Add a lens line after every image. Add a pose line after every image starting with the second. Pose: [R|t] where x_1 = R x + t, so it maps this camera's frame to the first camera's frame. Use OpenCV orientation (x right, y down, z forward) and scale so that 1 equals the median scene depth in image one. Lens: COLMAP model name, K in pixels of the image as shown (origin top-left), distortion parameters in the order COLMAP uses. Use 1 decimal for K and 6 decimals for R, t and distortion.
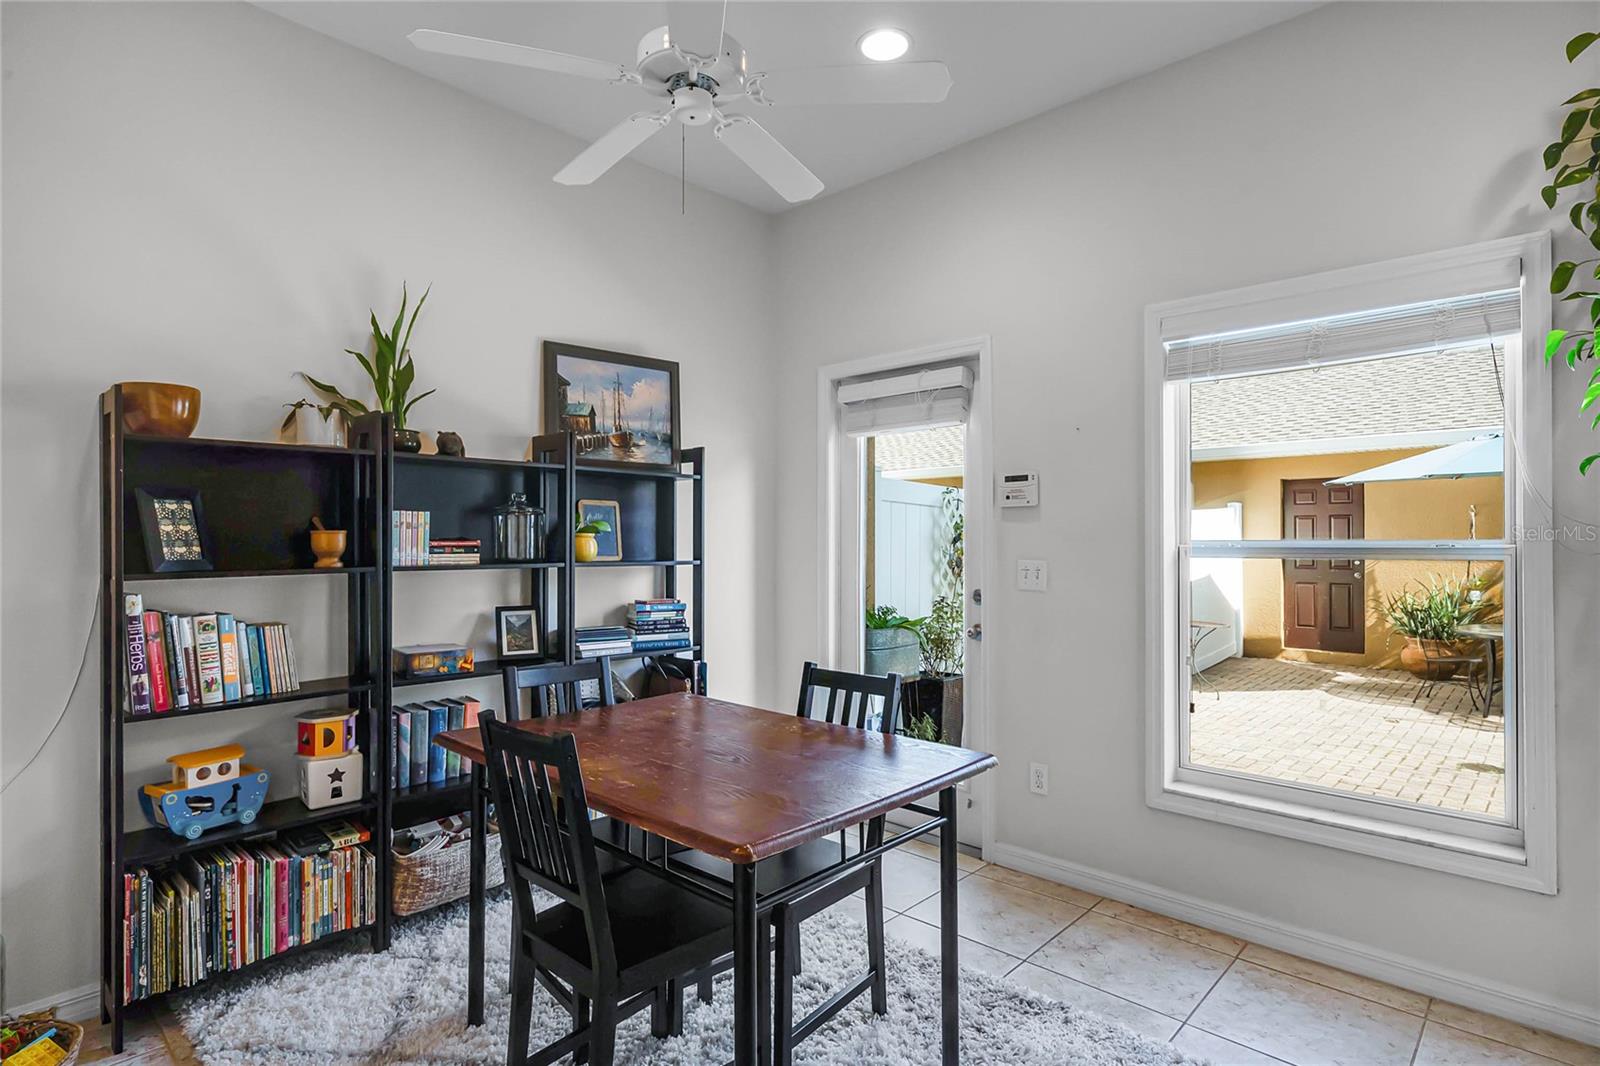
lens RADIAL K [[810.3, 0, 800.0], [0, 810.3, 533.0], [0, 0, 1]] dist [-0.001783, -0.000462]
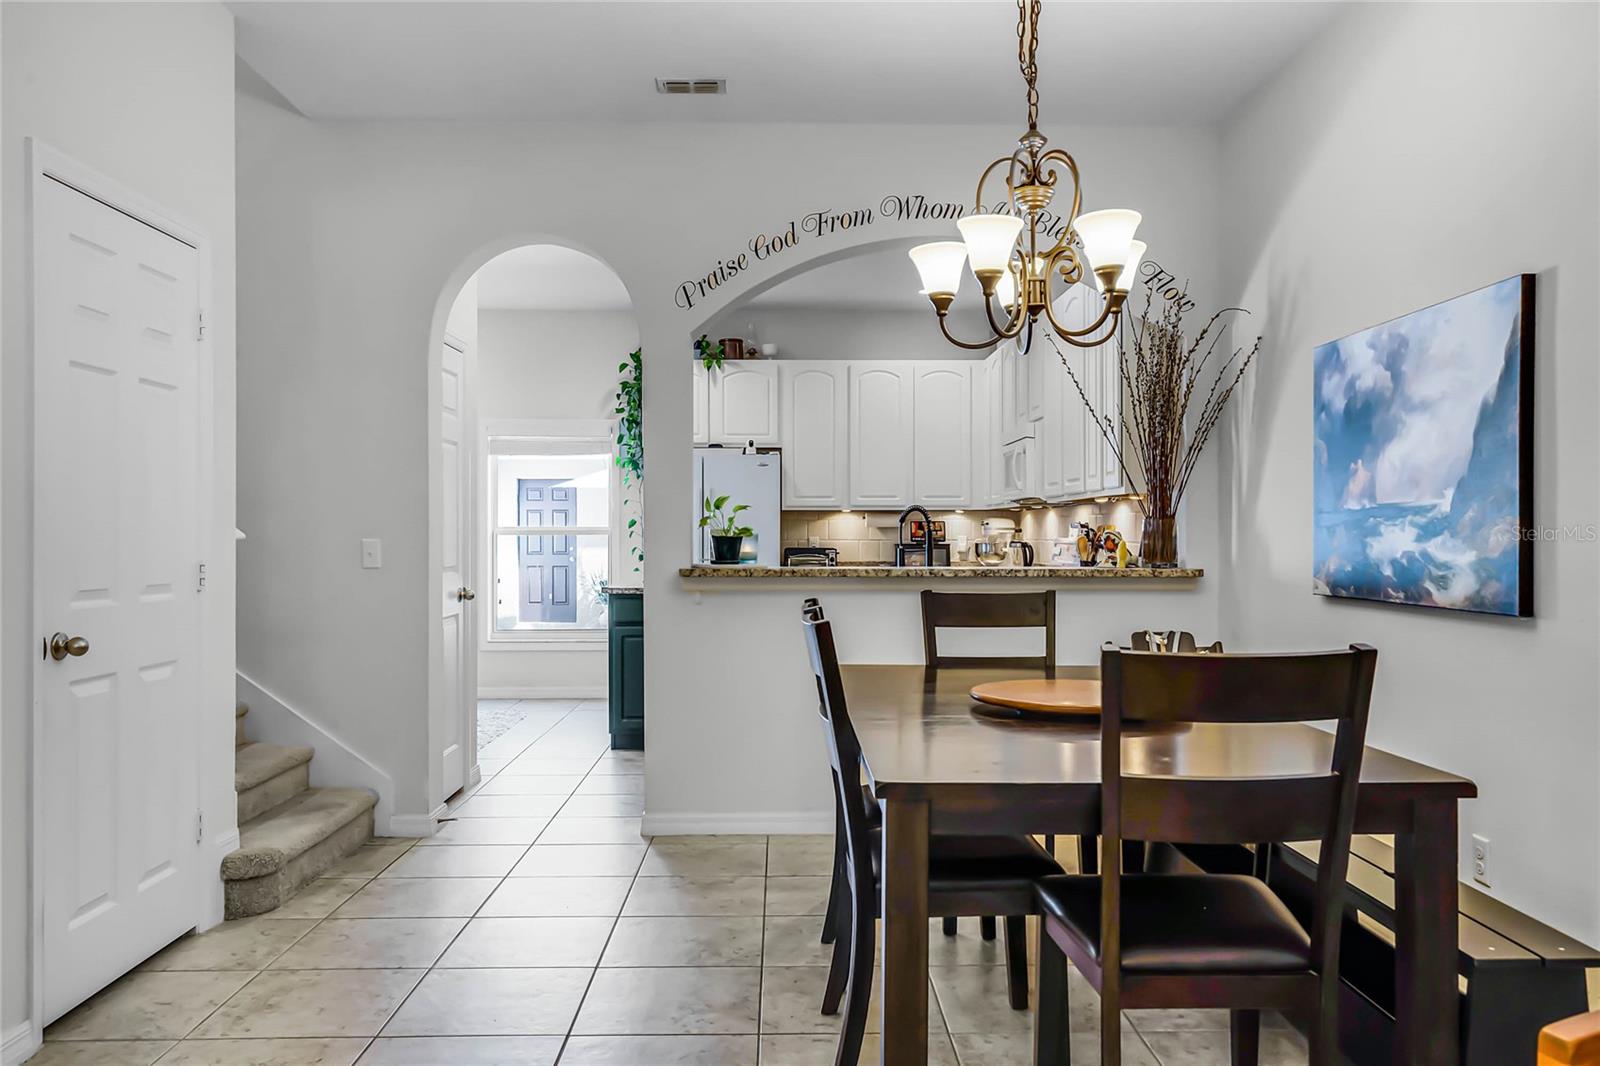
lens RADIAL K [[1228.0, 0, 802.4], [0, 1228.0, 537.6], [0, 0, 1]] dist [0.008469, 0.000745]
pose [[0.710428, -0.005601, 0.703747, -0.411714], [-0.001998, 0.999948, 0.009975, 0.000049], [-0.703767, -0.008492, 0.710380, -0.626605]]
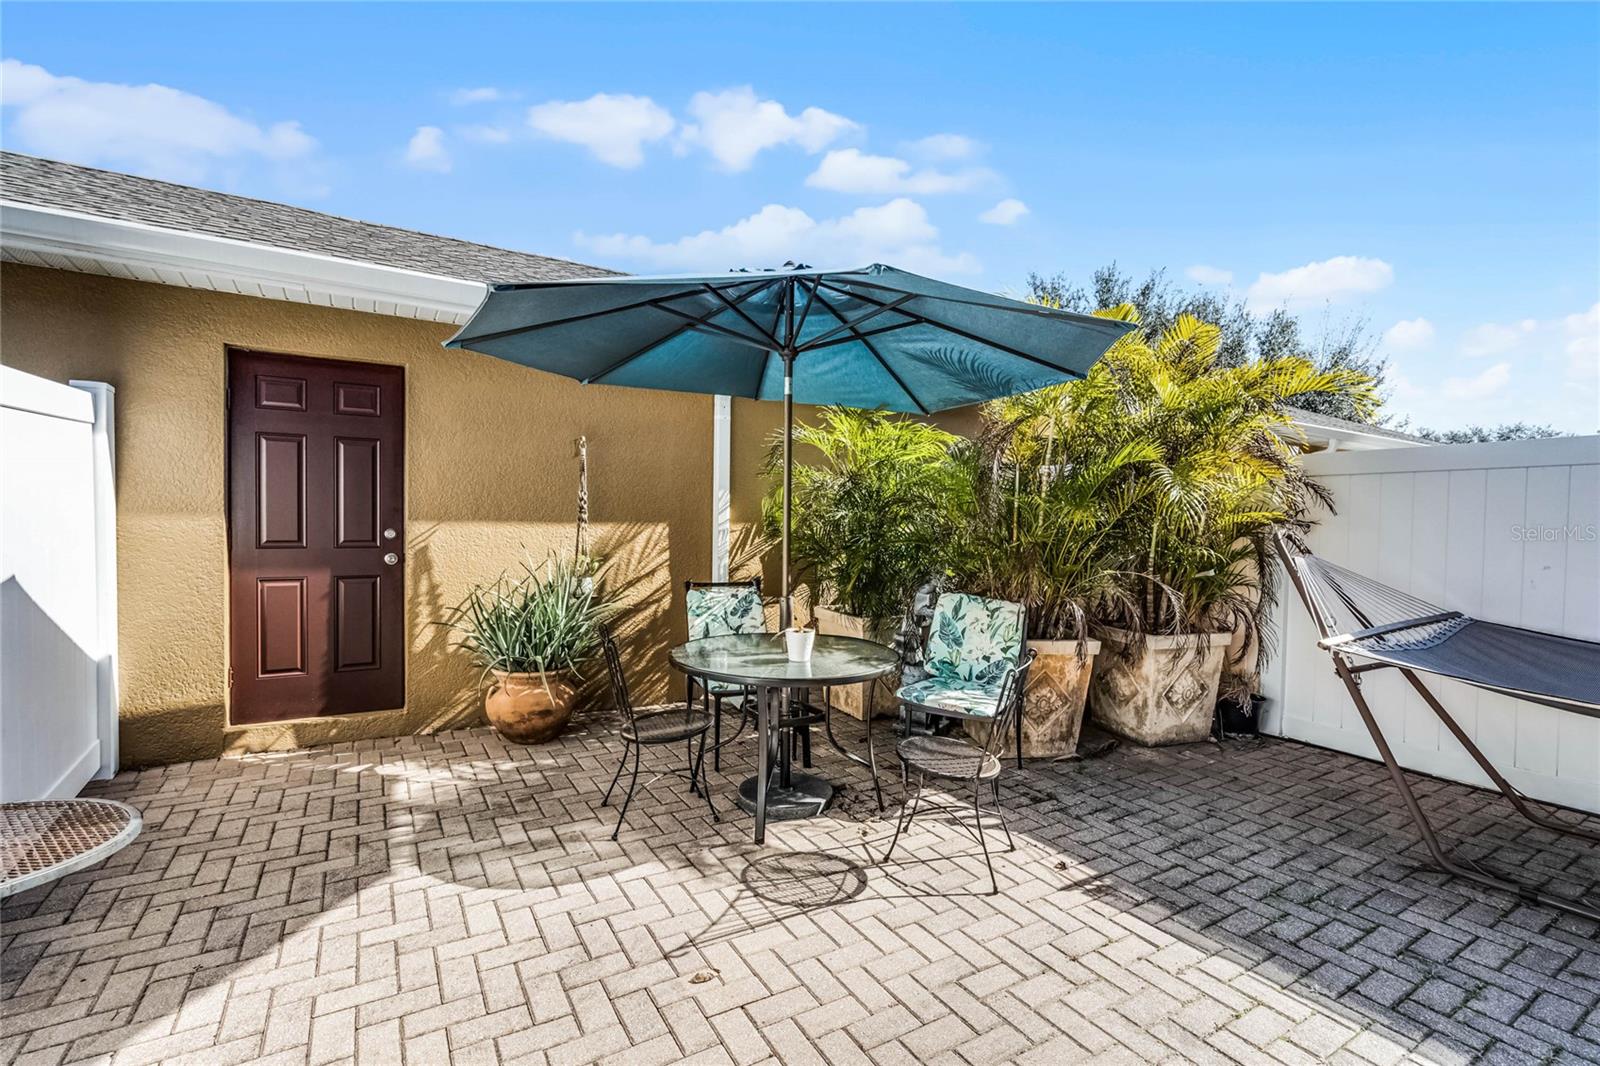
lens RADIAL K [[724.9, 0, 808.2], [0, 724.9, 539.6], [0, 0, 1]] dist [-0.001375, 0.000013]
pose [[0.261016, -0.019456, 0.965138, 0.348062], [-0.021111, 0.999443, 0.025857, 0.025344], [-0.965104, -0.027124, 0.260460, 0.693240]]
